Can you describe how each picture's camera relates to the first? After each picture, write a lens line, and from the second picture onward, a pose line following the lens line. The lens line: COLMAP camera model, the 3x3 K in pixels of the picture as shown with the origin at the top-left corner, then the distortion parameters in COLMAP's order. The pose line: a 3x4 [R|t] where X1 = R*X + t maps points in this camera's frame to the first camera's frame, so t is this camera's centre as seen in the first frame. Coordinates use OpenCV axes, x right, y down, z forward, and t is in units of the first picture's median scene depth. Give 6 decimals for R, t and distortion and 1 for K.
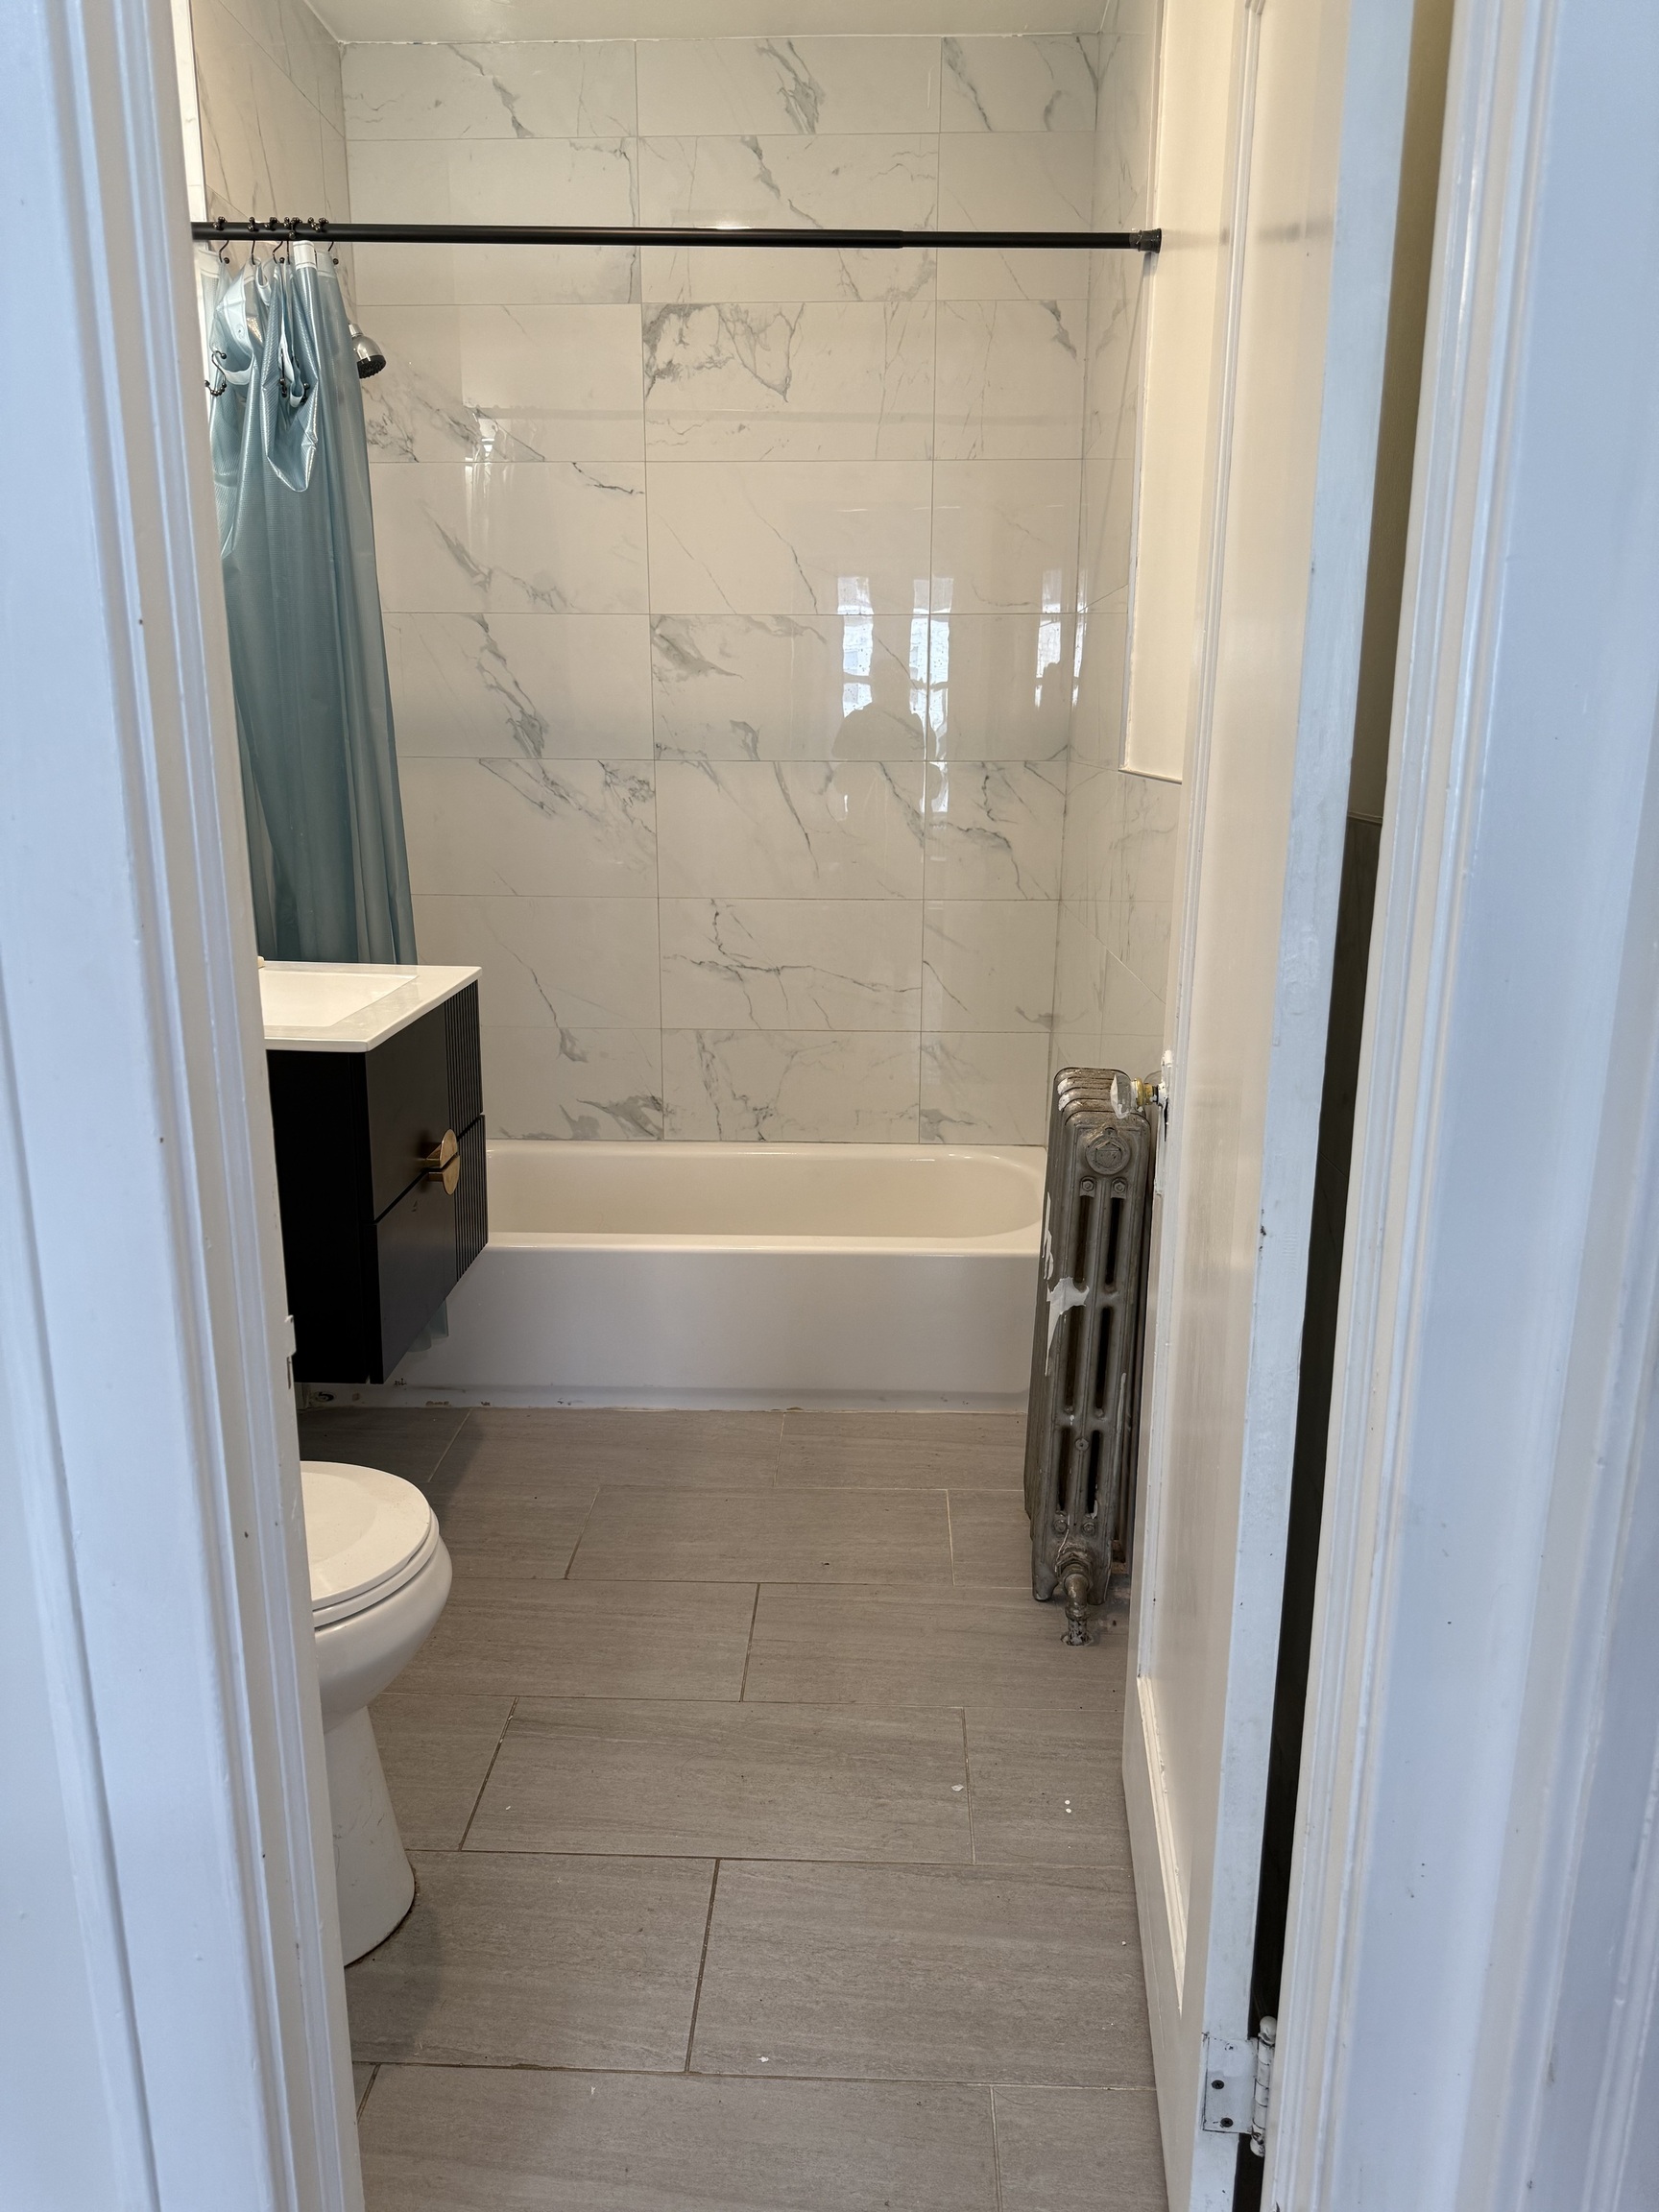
lens RADIAL K [[1590.5, 0, 834.8], [0, 1590.5, 1131.1], [0, 0, 1]] dist [0.055413, -0.069823]
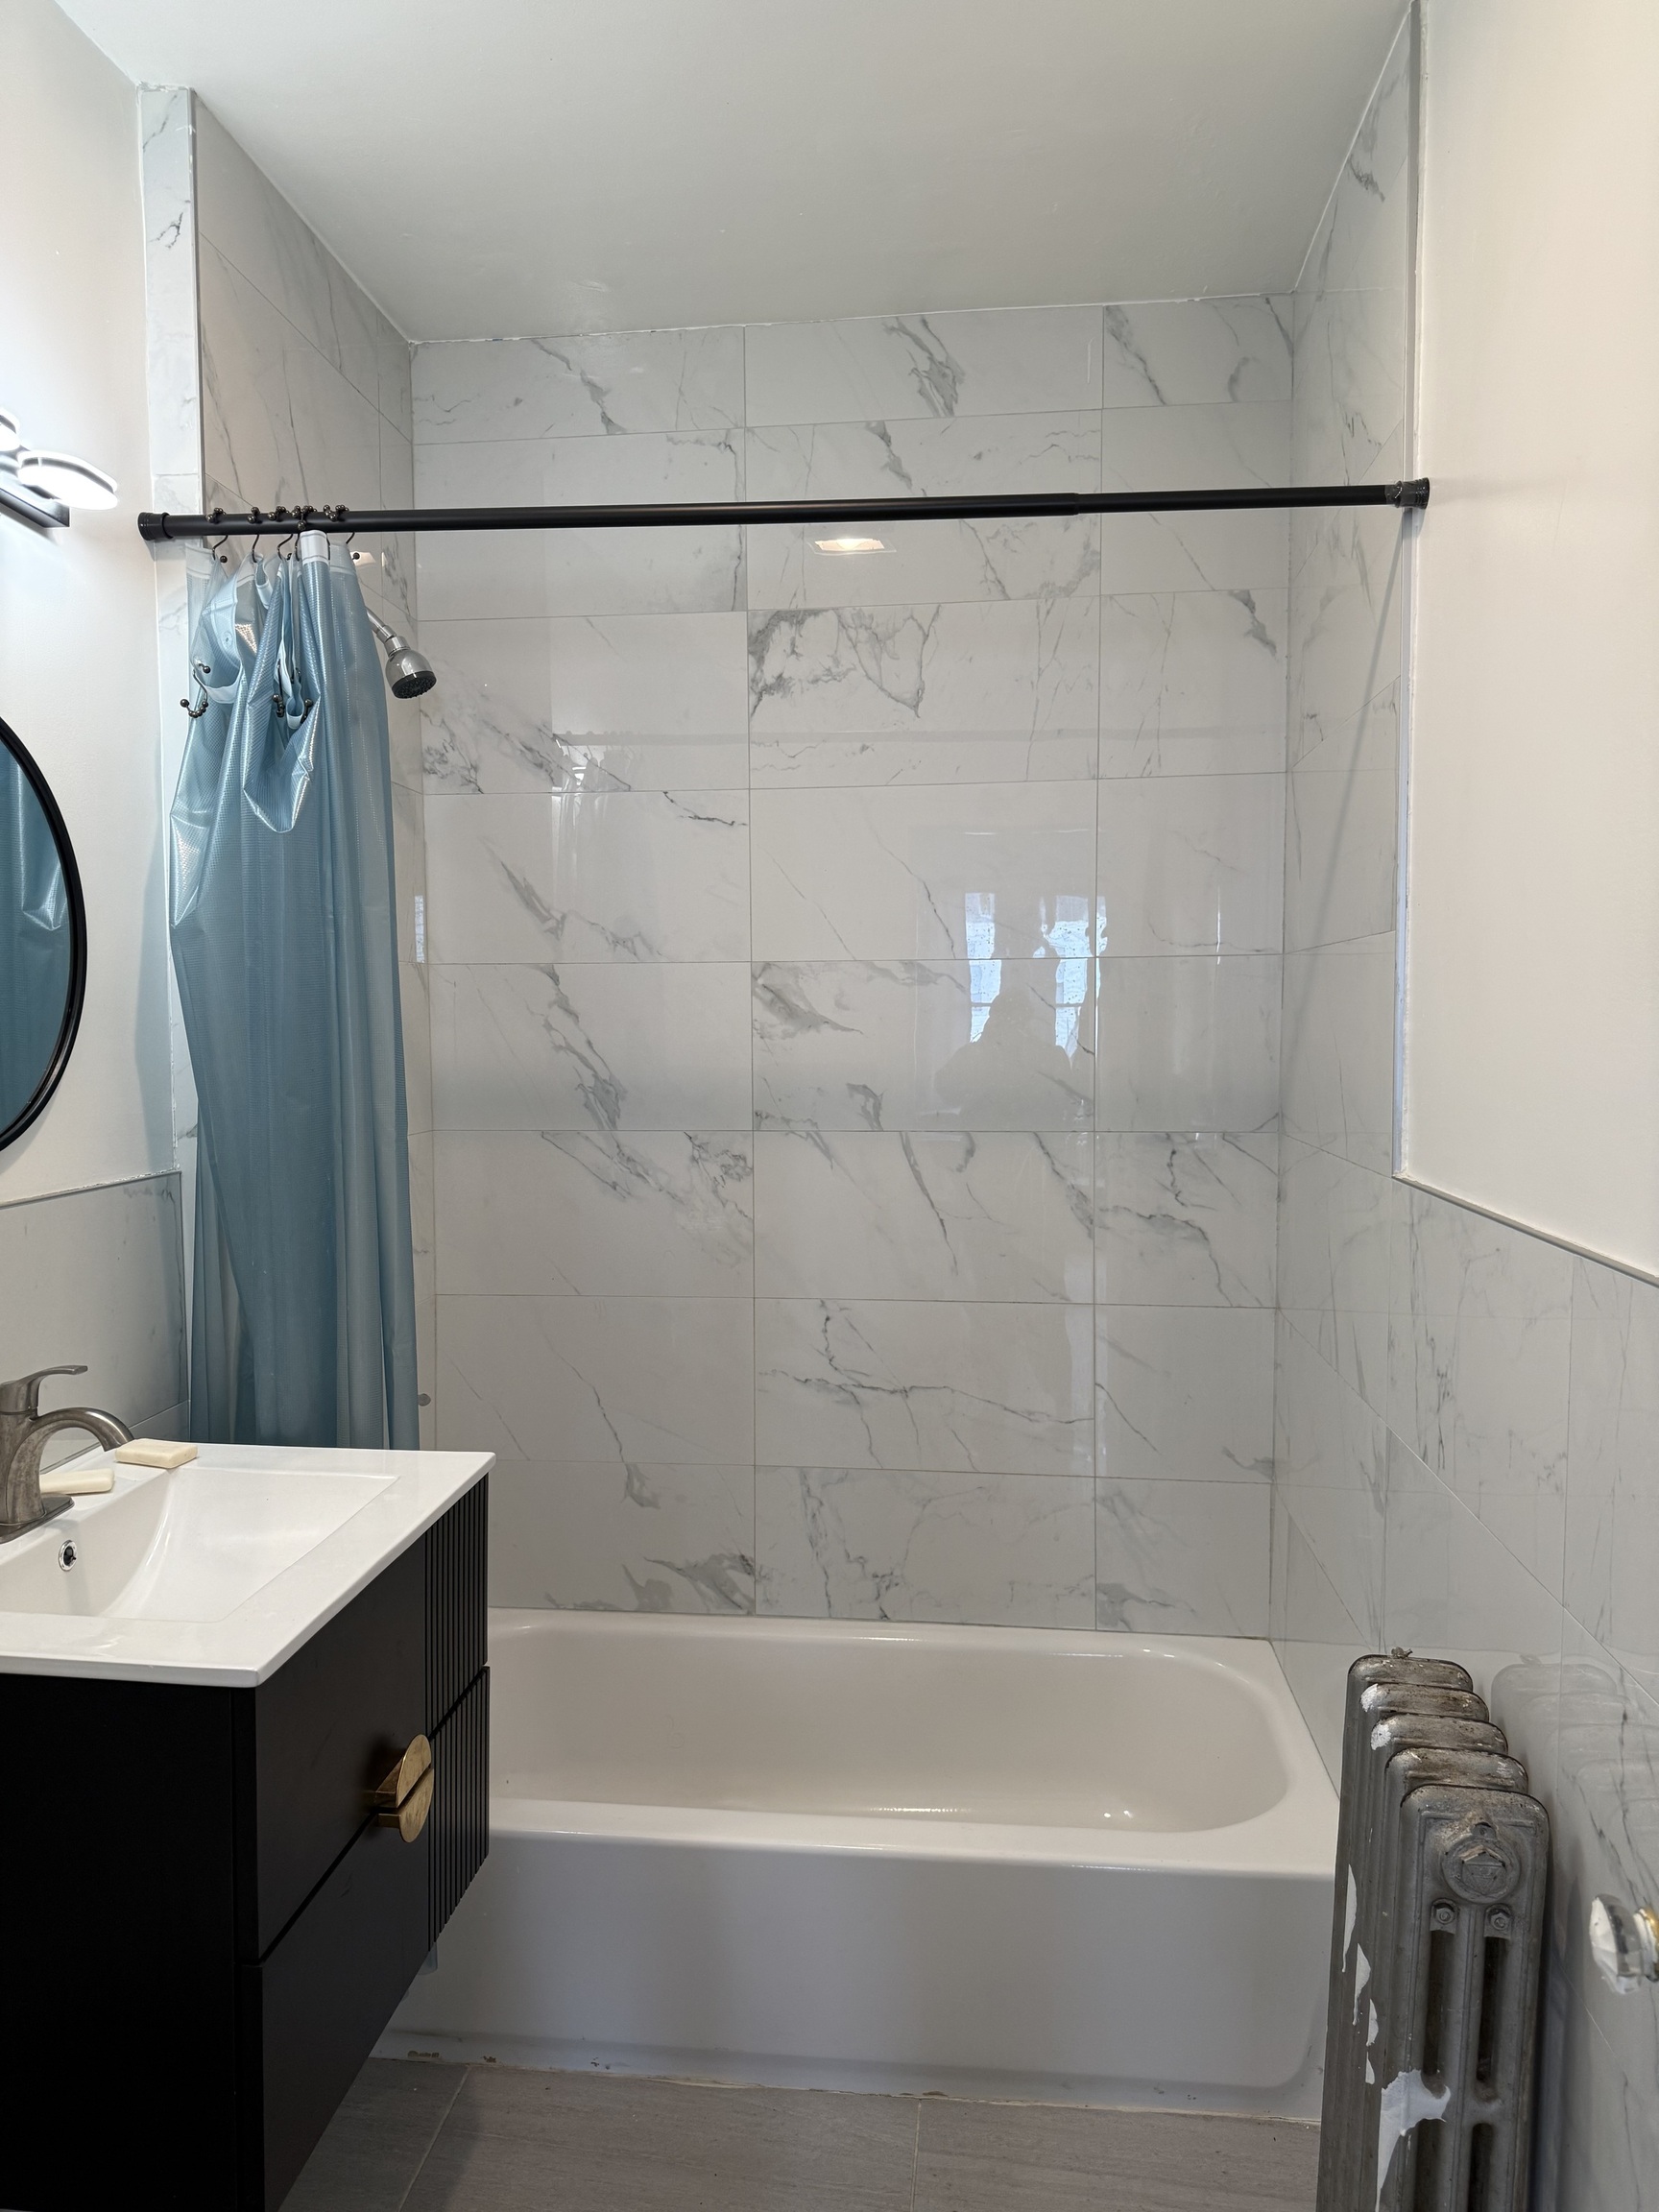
lens RADIAL K [[1590.5, 0, 834.8], [0, 1590.5, 1102.2], [0, 0, 1]] dist [0.055413, -0.069823]
pose [[0.997359, -0.005418, -0.072433, -0.015376], [-0.008958, 0.980425, -0.196691, -0.101101], [0.072081, 0.196820, 0.977786, 0.243126]]
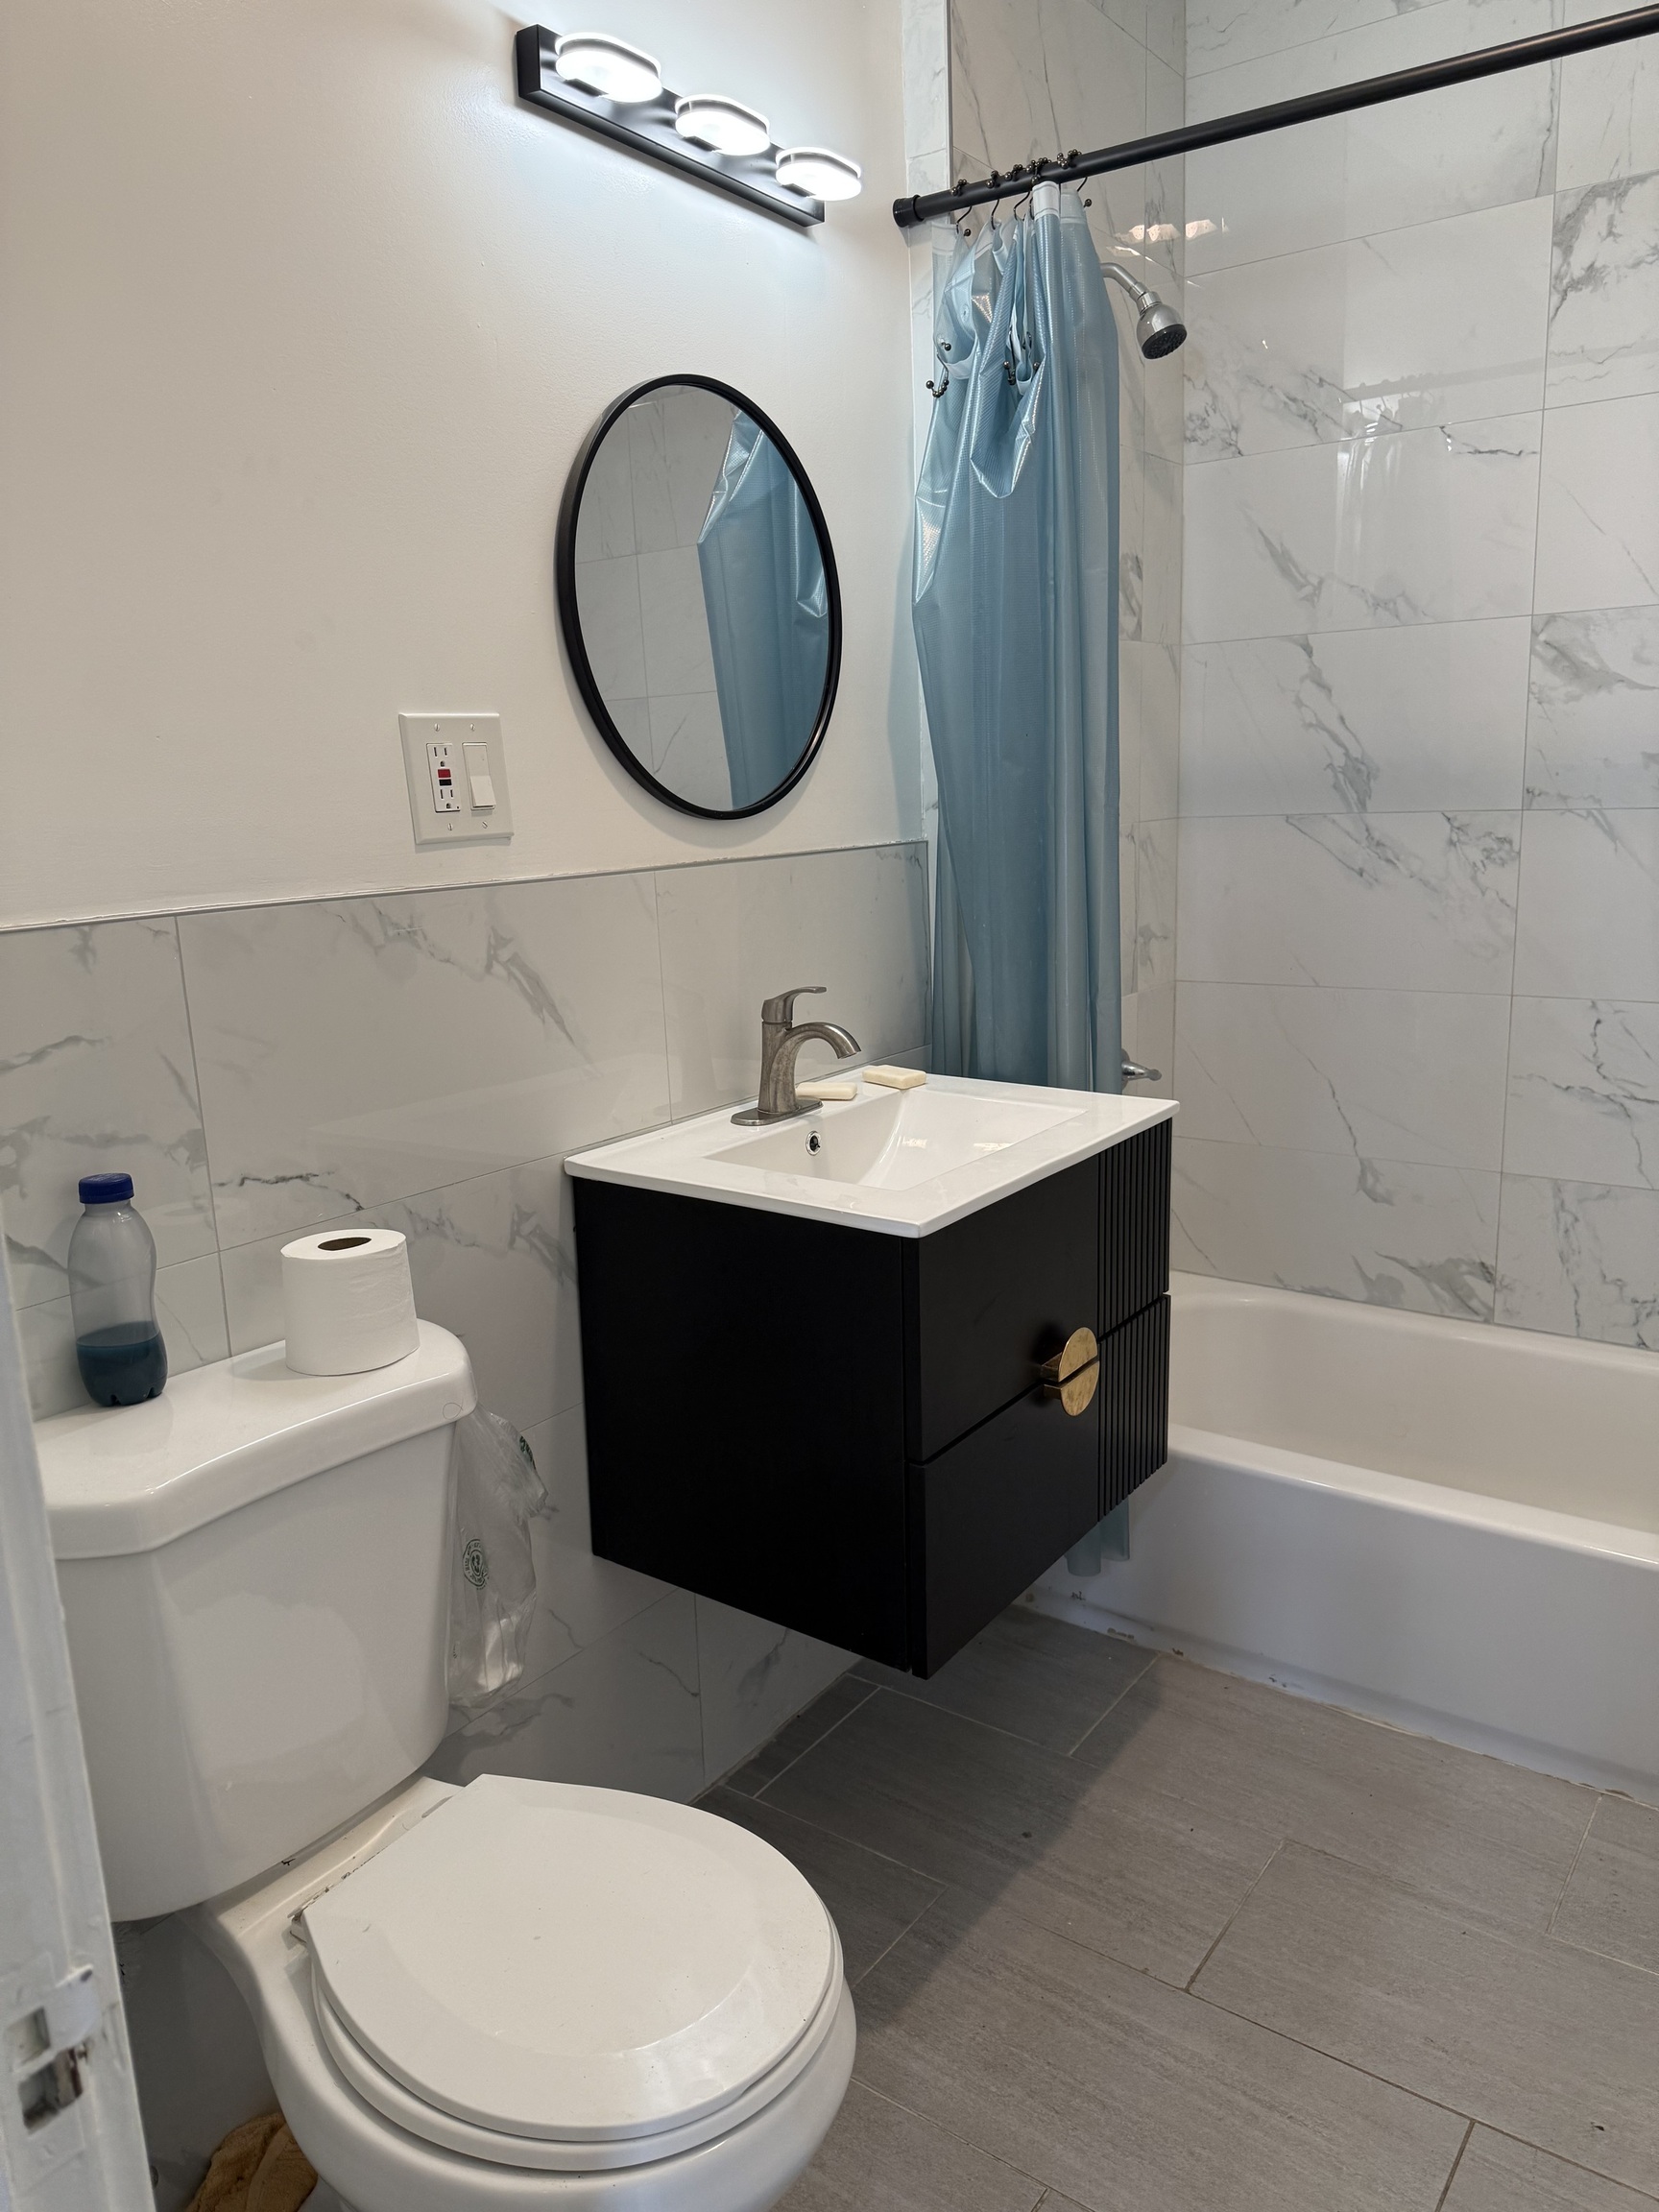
lens RADIAL K [[1590.5, 0, 810.6], [0, 1590.5, 1117.1], [0, 0, 1]] dist [0.055413, -0.069823]
pose [[0.825396, 0.084336, -0.558219, 0.045143], [-0.102851, 0.994695, -0.001799, -0.065628], [0.555106, 0.058898, 0.829692, 0.245190]]
